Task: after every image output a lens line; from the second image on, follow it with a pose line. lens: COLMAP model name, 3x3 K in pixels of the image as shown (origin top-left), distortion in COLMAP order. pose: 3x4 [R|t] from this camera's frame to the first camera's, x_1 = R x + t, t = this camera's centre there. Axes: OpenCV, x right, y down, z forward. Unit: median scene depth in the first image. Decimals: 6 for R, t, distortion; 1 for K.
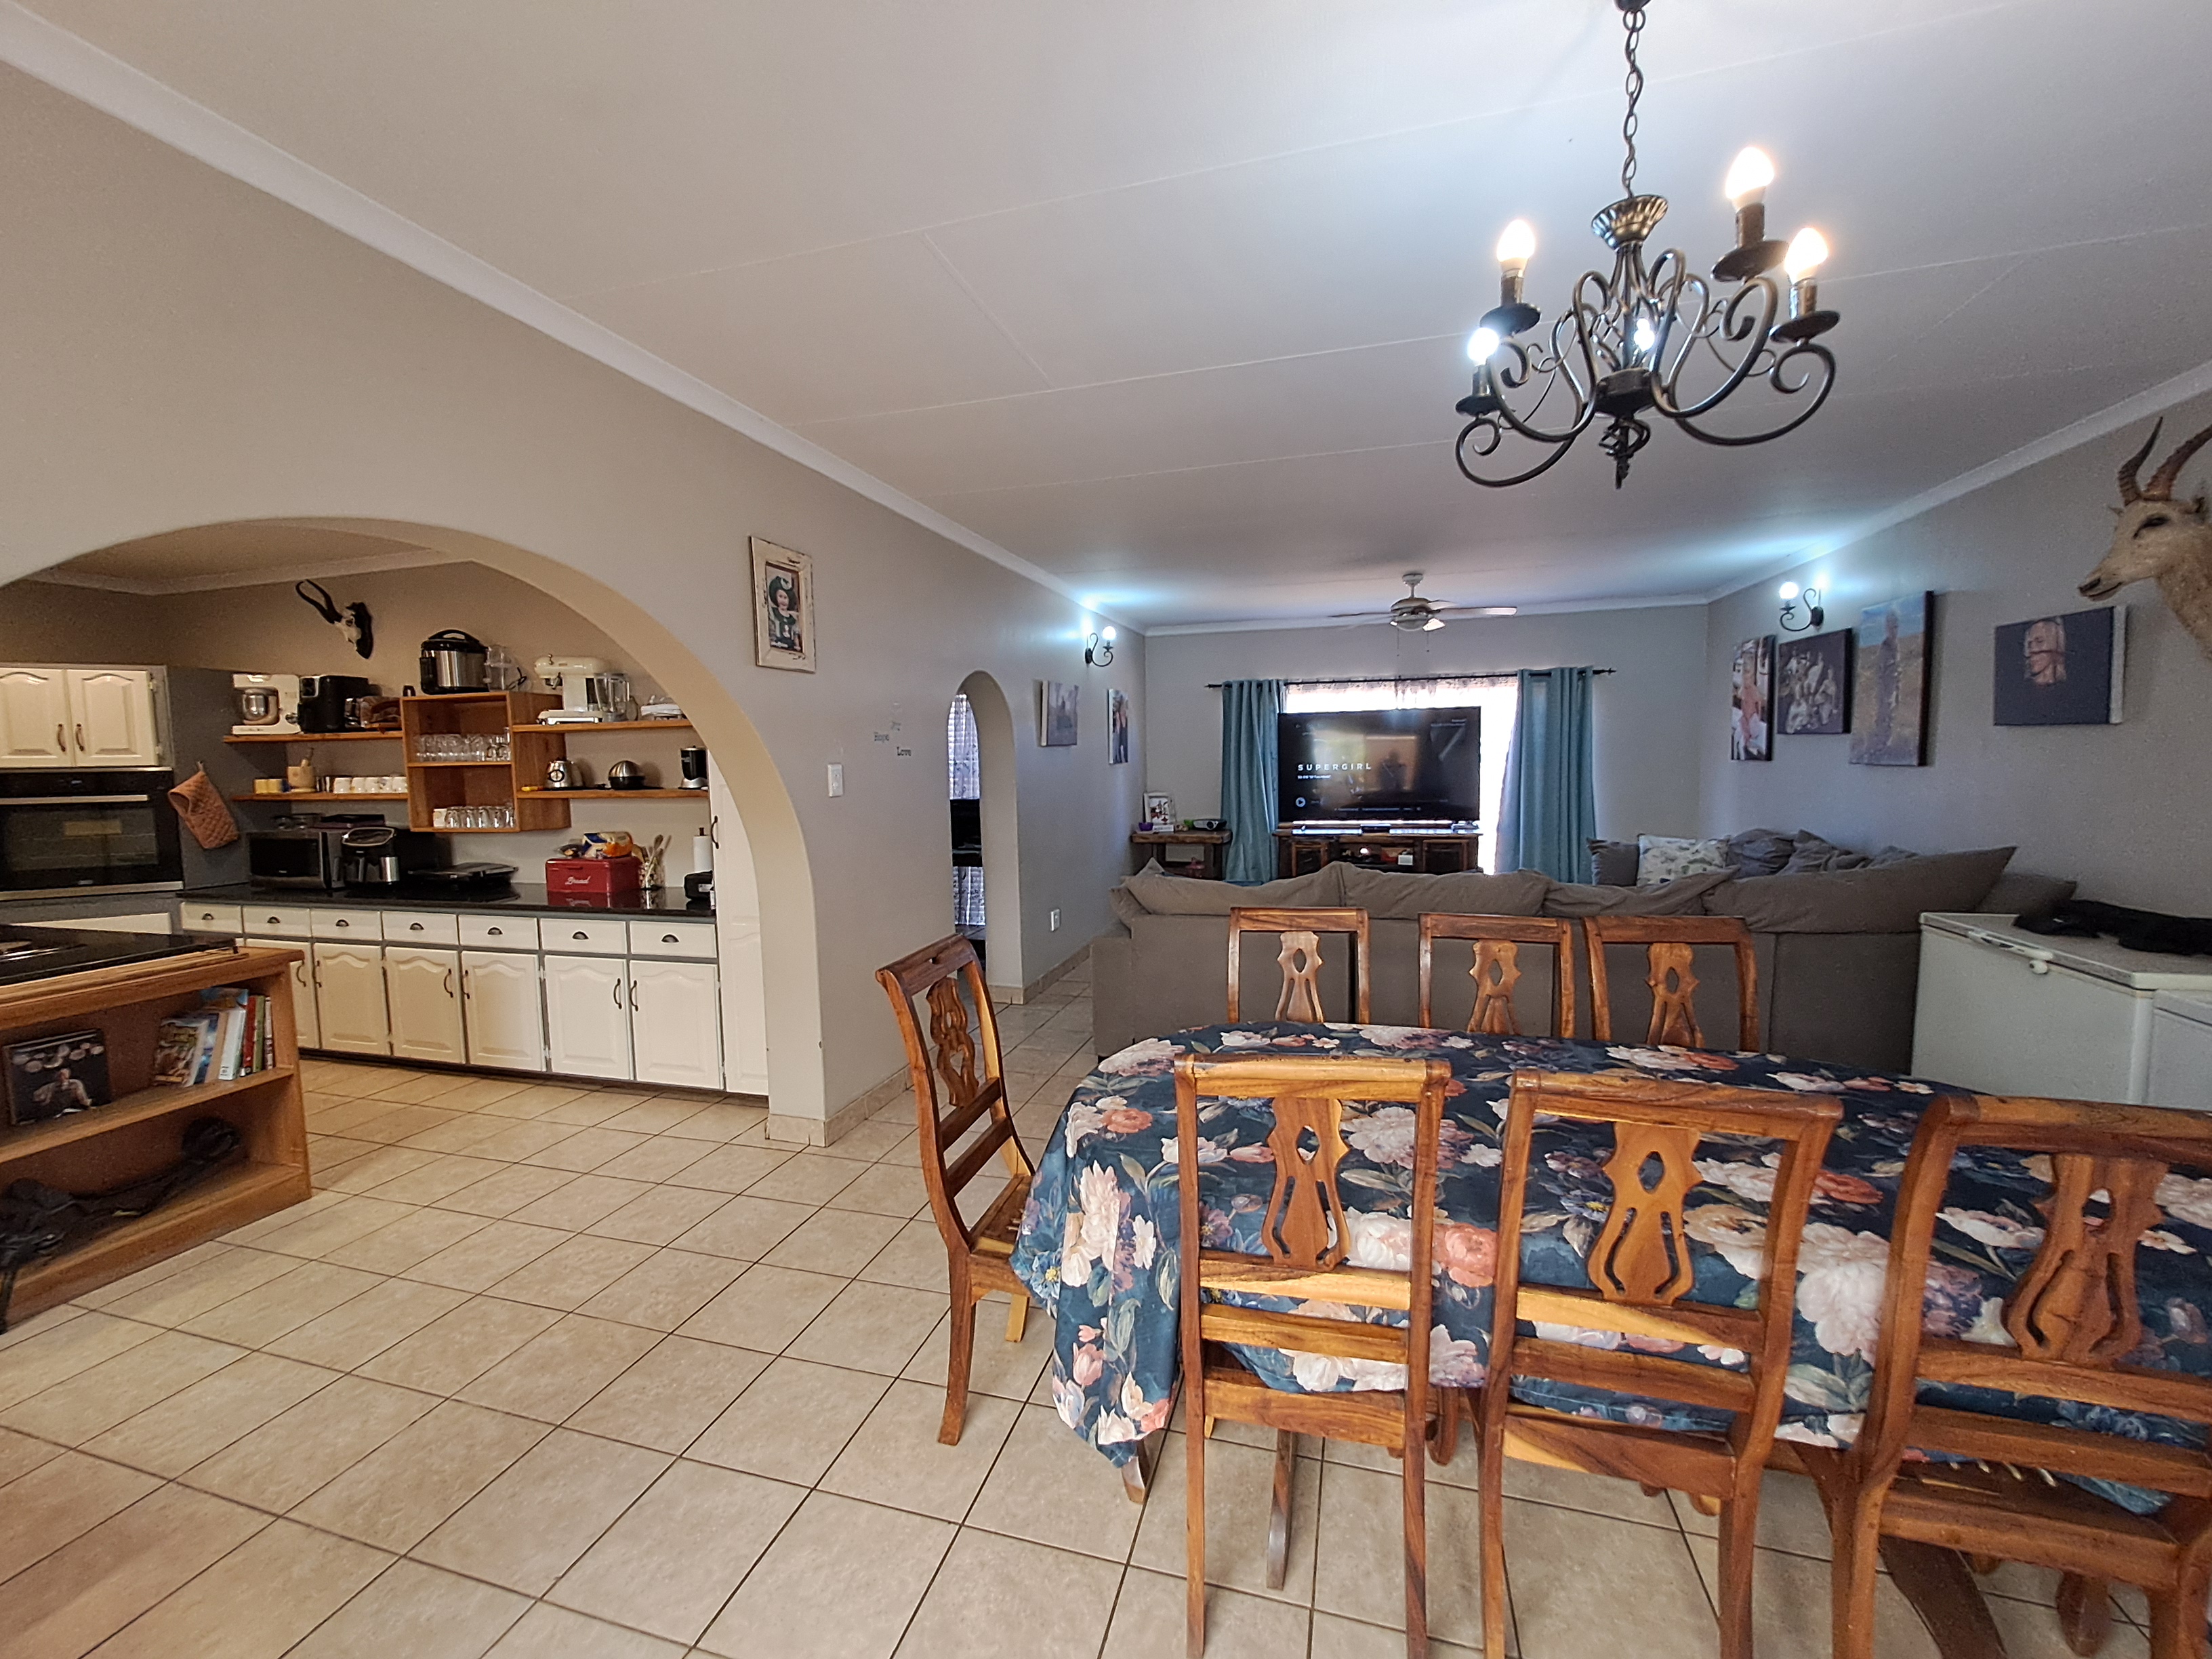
lens RADIAL K [[873.7, 0, 1109.7], [0, 873.7, 824.8], [0, 0, 1]] dist [-0.001974, 0.000282]
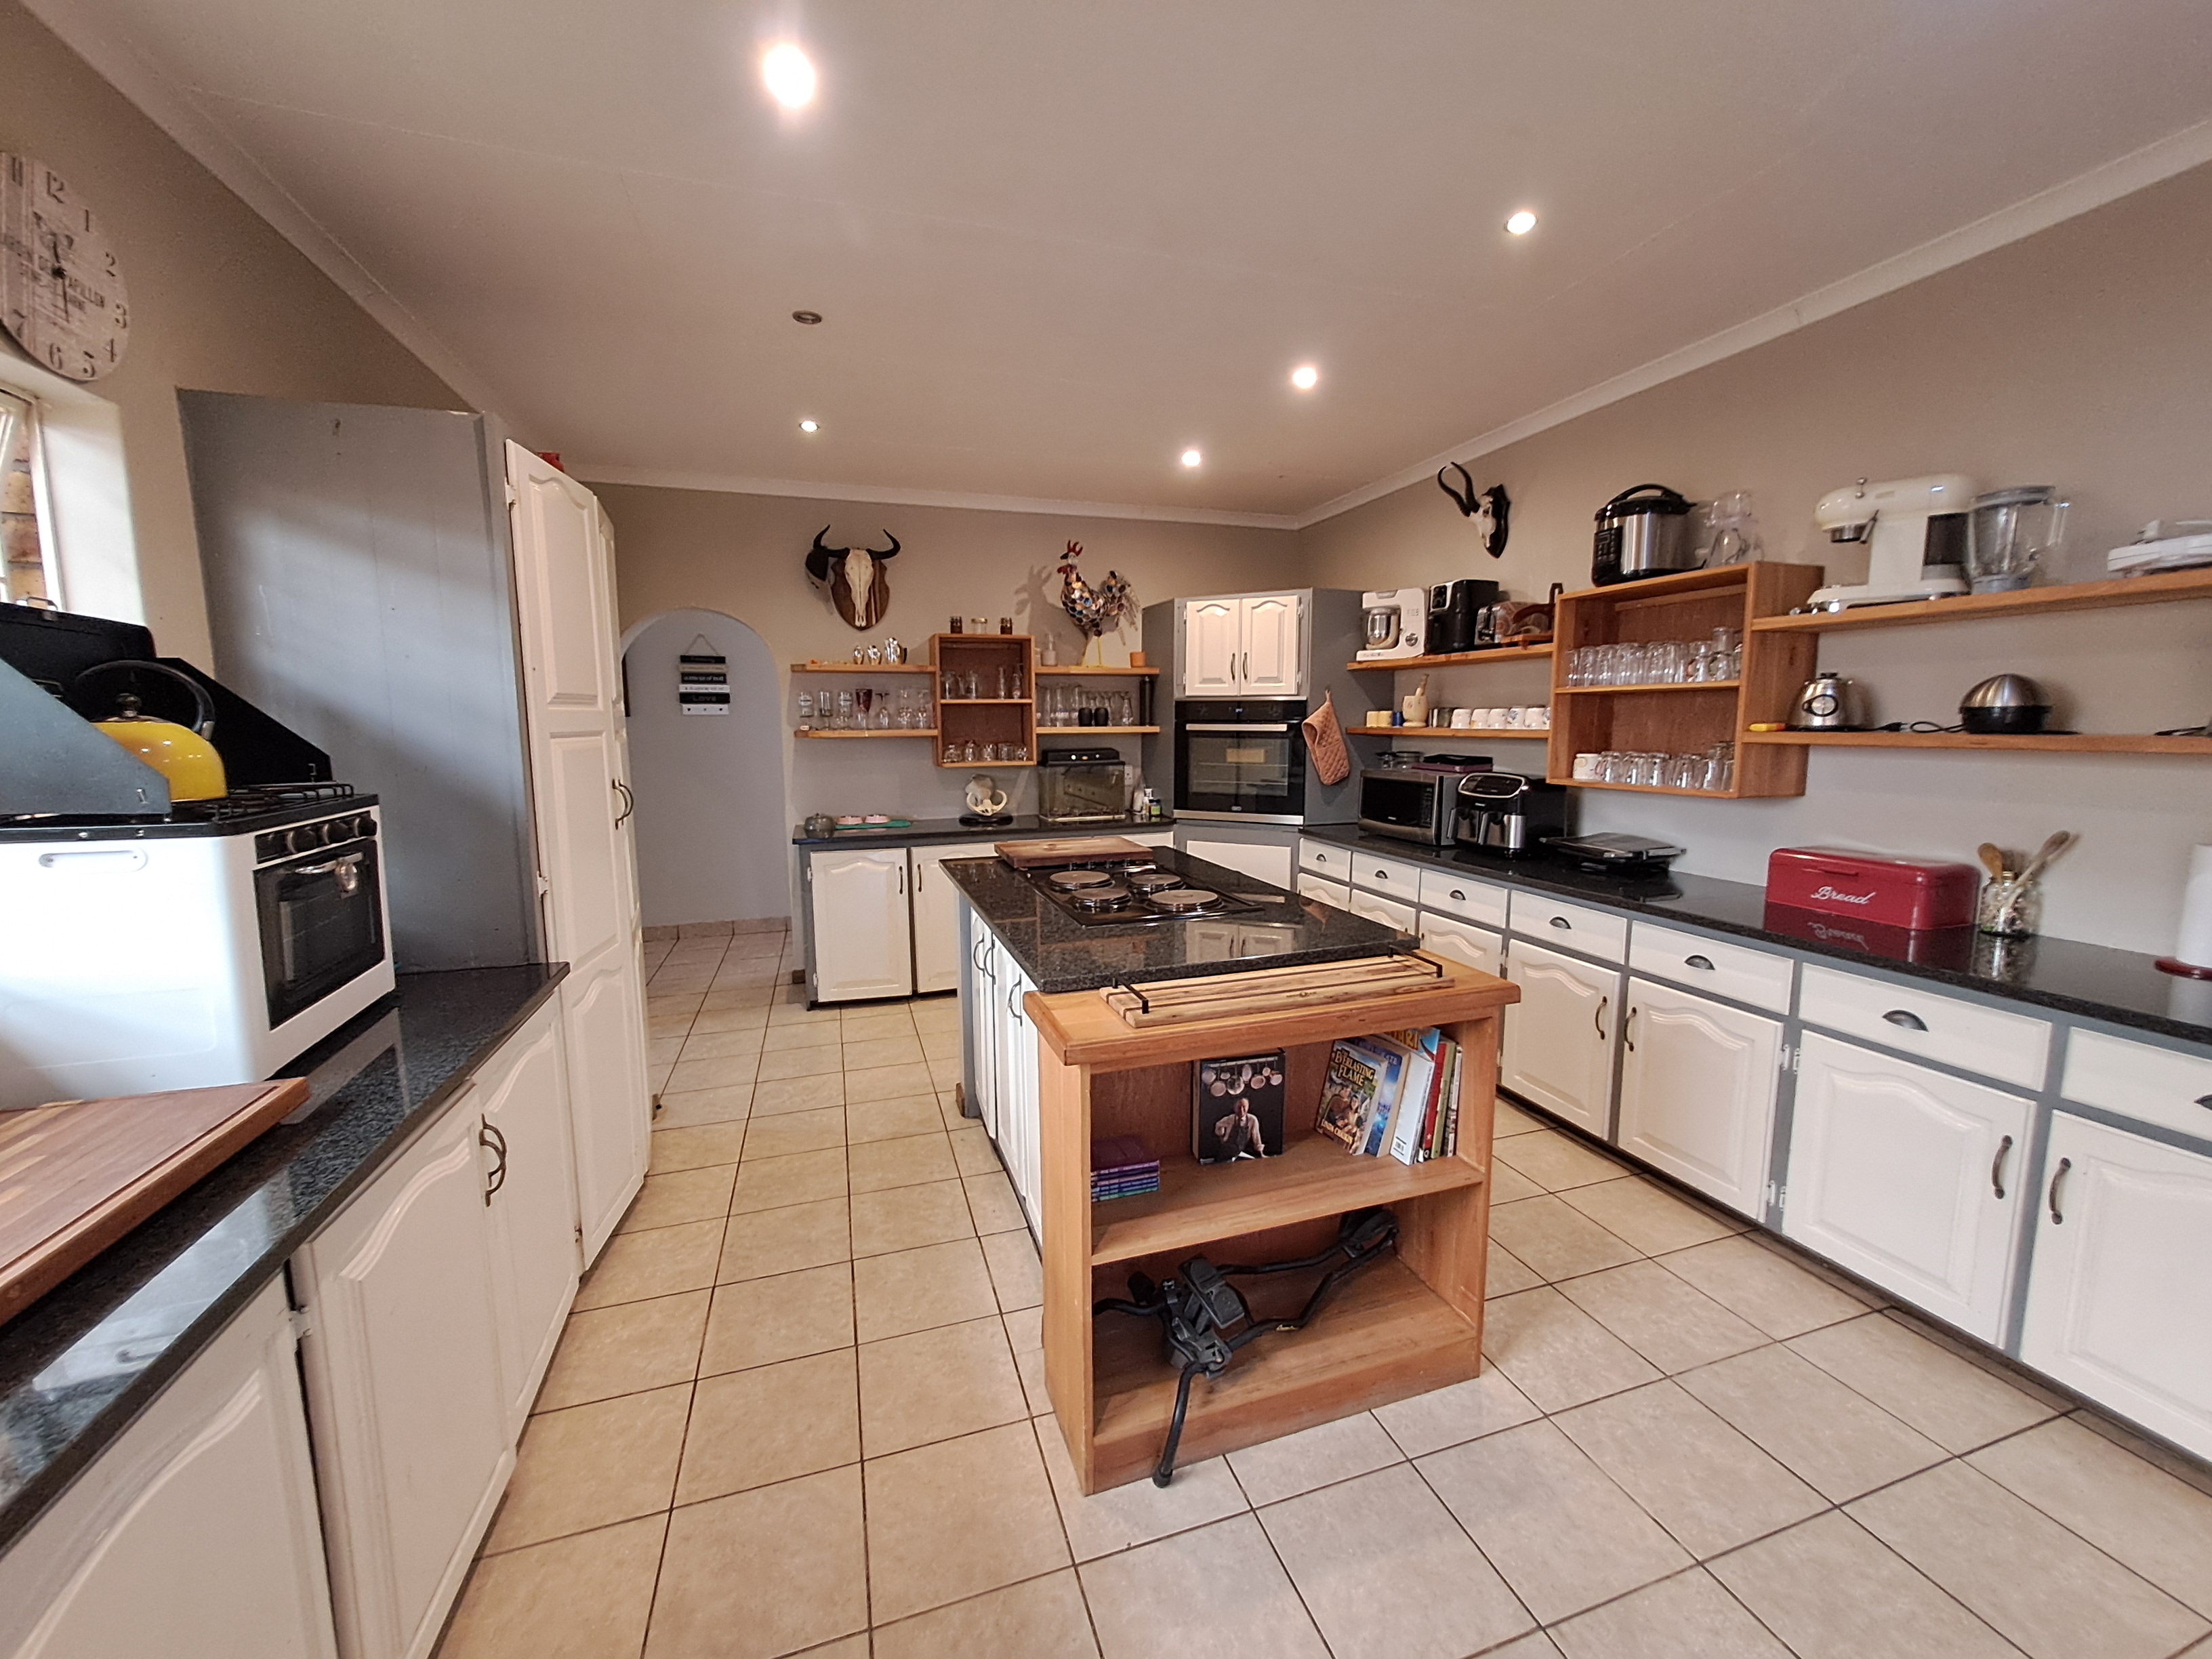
lens RADIAL K [[873.7, 0, 1112.7], [0, 873.7, 829.9], [0, 0, 1]] dist [-0.001974, 0.000282]
pose [[0.560985, 0.119530, -0.819151, -0.405800], [-0.070120, 0.992826, 0.096852, 0.001245], [0.824851, 0.003106, 0.565342, 0.293580]]
